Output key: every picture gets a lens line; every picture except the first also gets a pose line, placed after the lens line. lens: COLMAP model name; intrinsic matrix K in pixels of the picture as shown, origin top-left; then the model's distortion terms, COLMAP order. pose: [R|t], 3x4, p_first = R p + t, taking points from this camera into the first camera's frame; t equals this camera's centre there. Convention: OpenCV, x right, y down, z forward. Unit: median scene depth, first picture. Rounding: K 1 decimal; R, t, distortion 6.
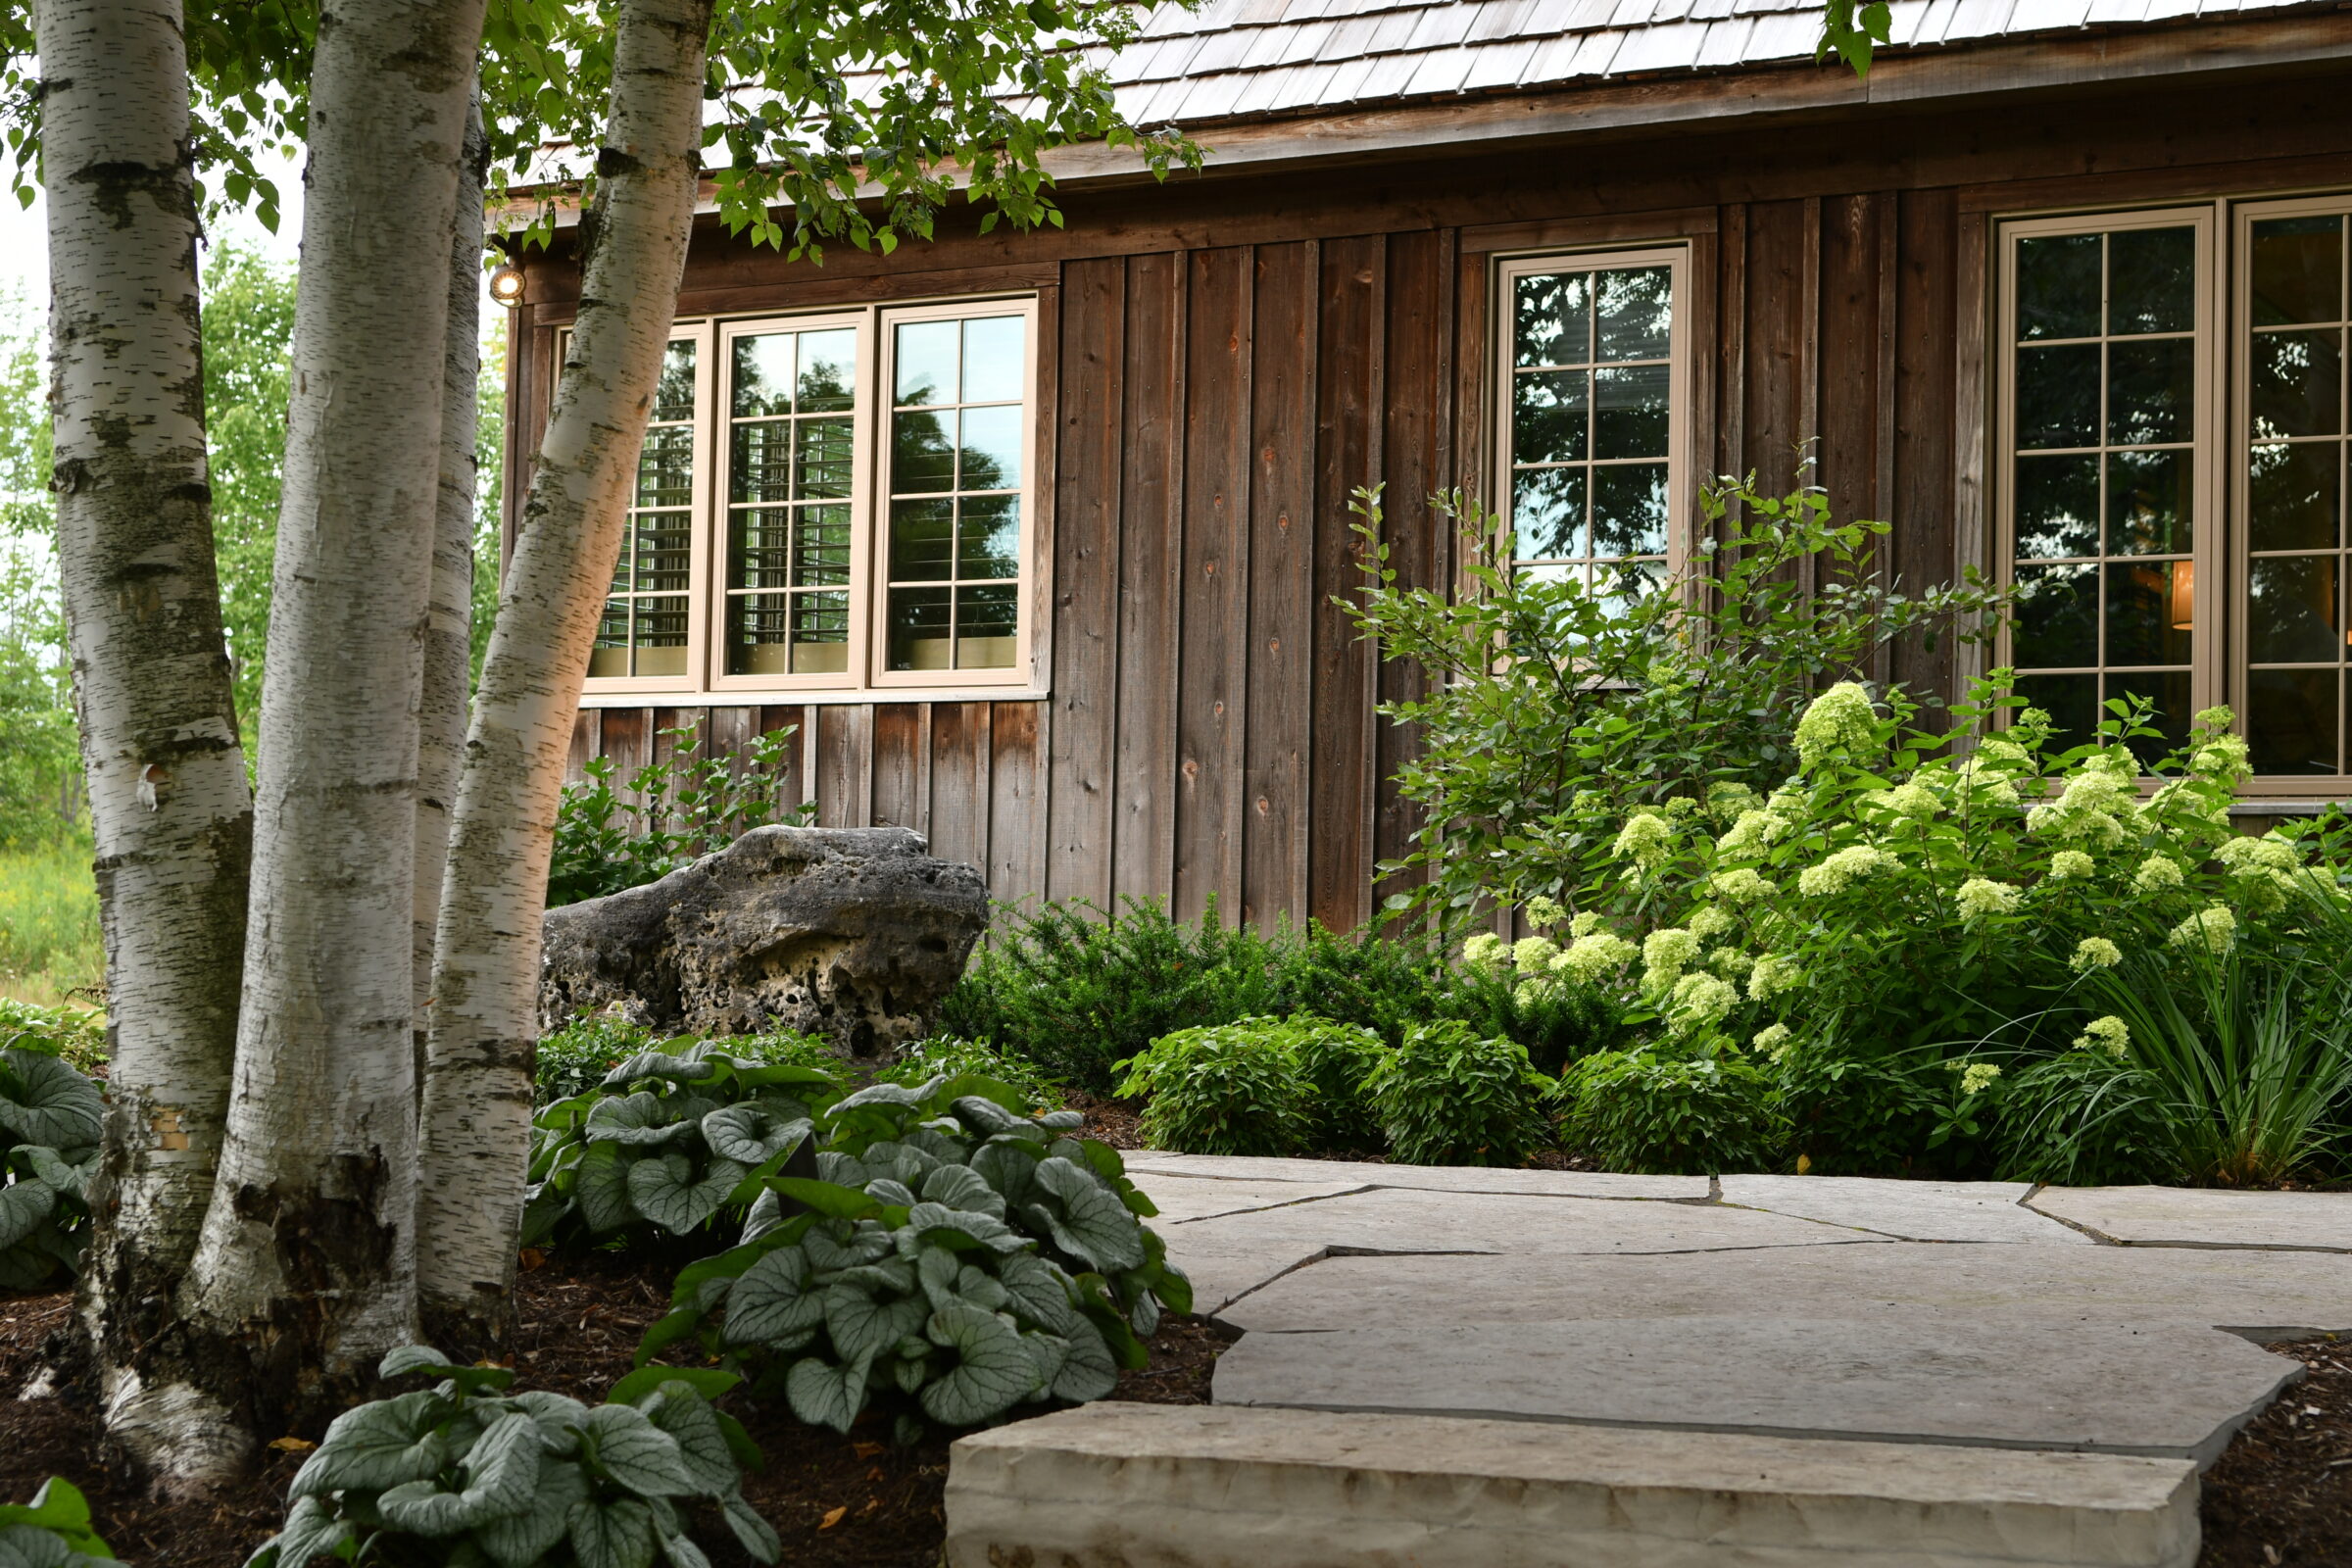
lens RADIAL K [[3864.0, 0, 1176.0], [0, 3864.0, 784.0], [0, 0, 1]] dist [0.001304, 0.078403]
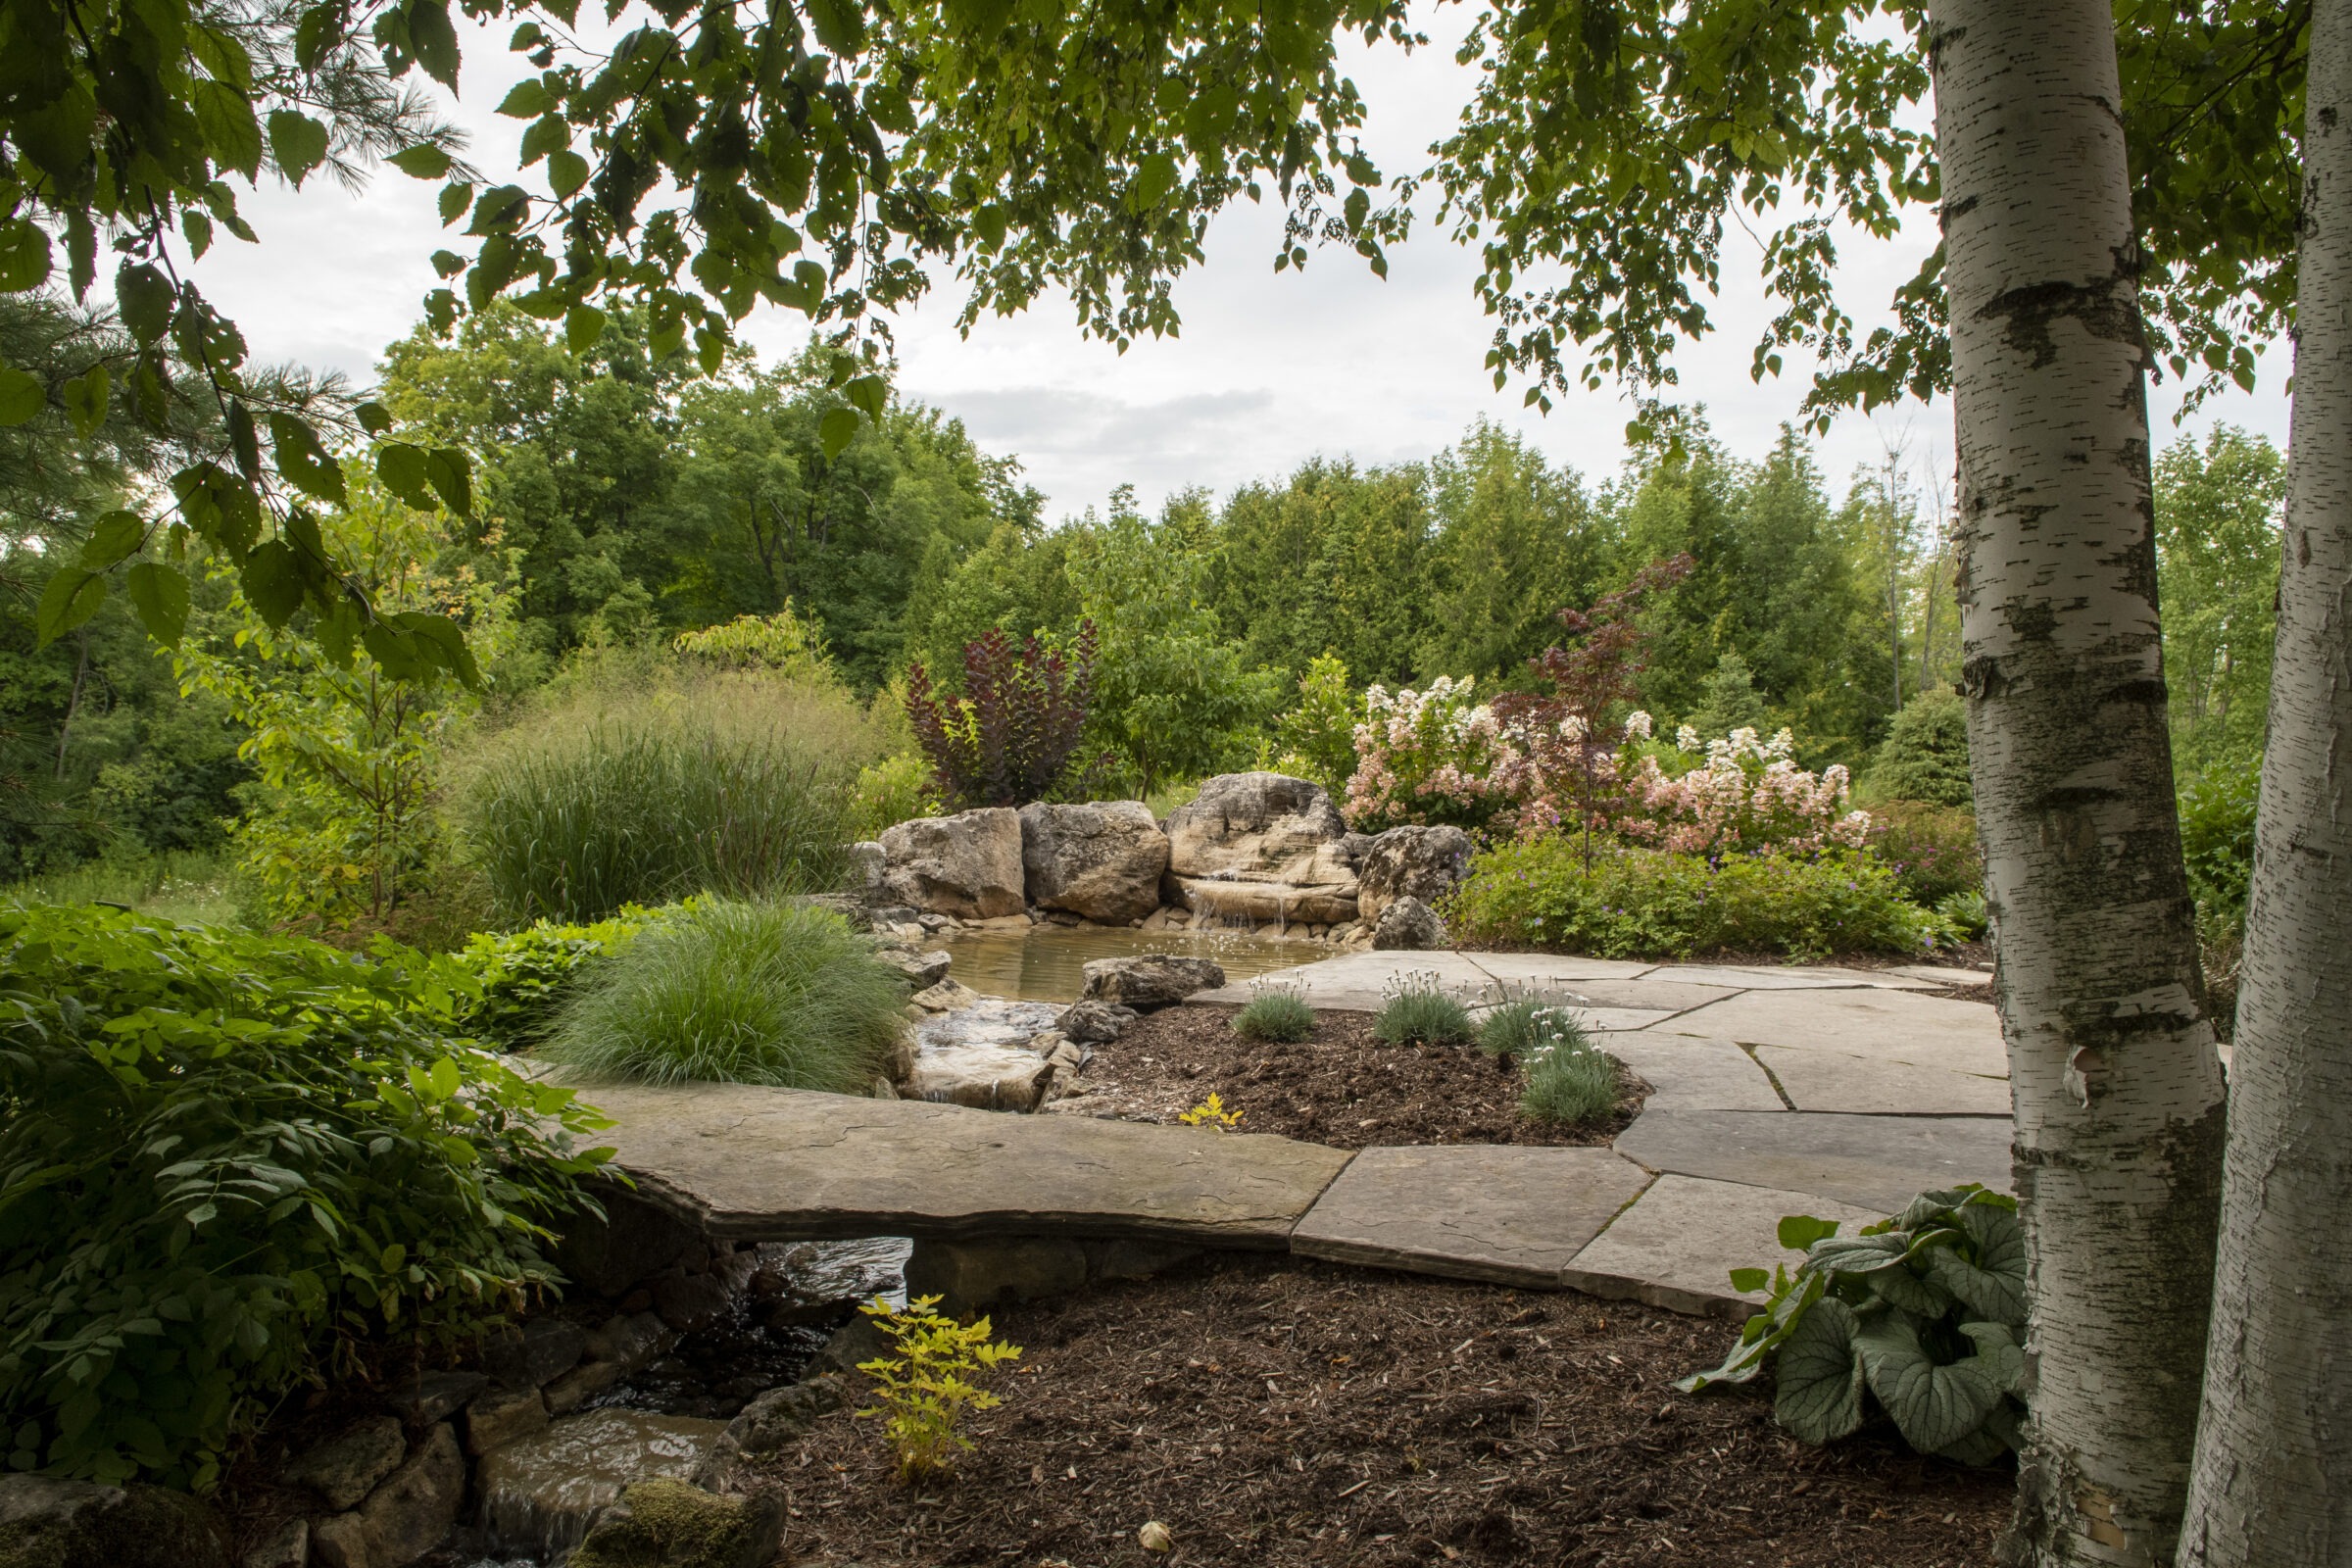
lens RADIAL K [[1770.0, 0, 1152.7], [0, 1770.0, 793.1], [0, 0, 1]] dist [-0.034635, -0.024494]
pose [[0.701342, 0.005800, -0.712801, -0.144033], [0.023479, 0.999236, 0.031233, -0.071271], [0.712438, -0.038640, 0.700670, 0.615261]]
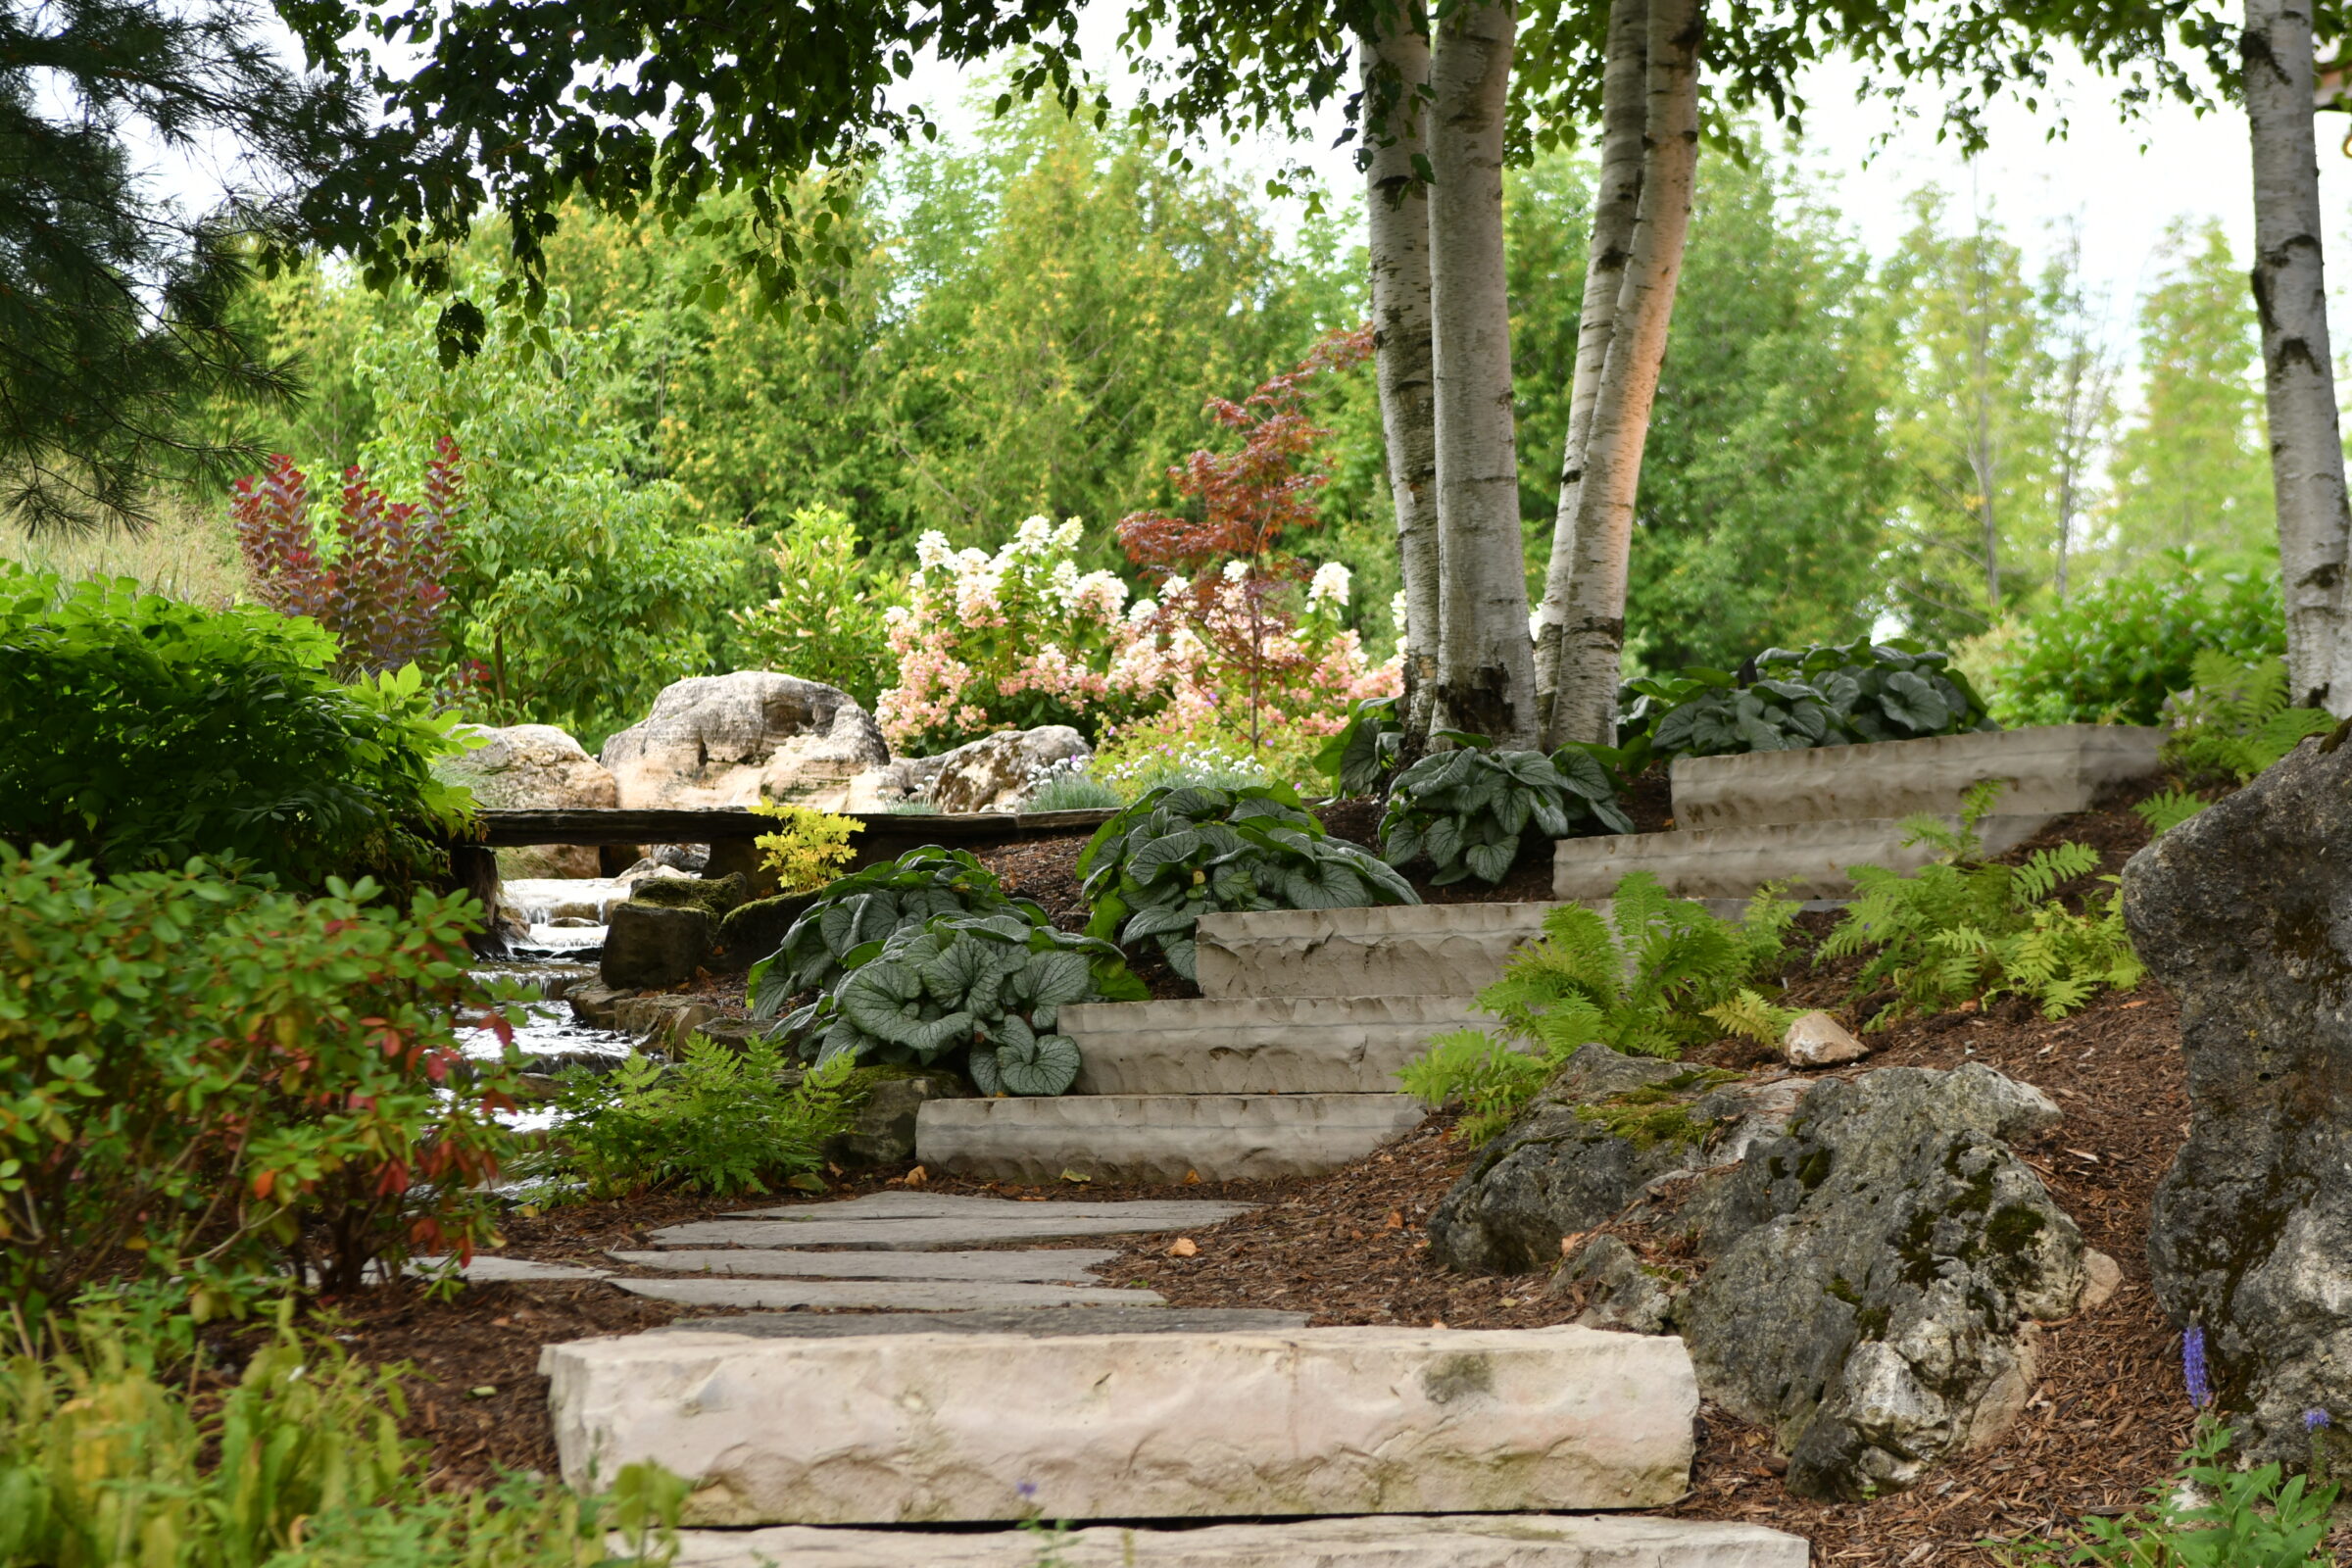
lens RADIAL K [[5556.8, 0, 1176.0], [0, 5556.8, 784.0], [0, 0, 1]] dist [0.037734, -0.726729]
pose [[0.837645, -0.049420, -0.543975, 1.145495], [0.043587, 0.998770, -0.023620, 0.206372], [0.544473, -0.003925, 0.838769, -1.410175]]
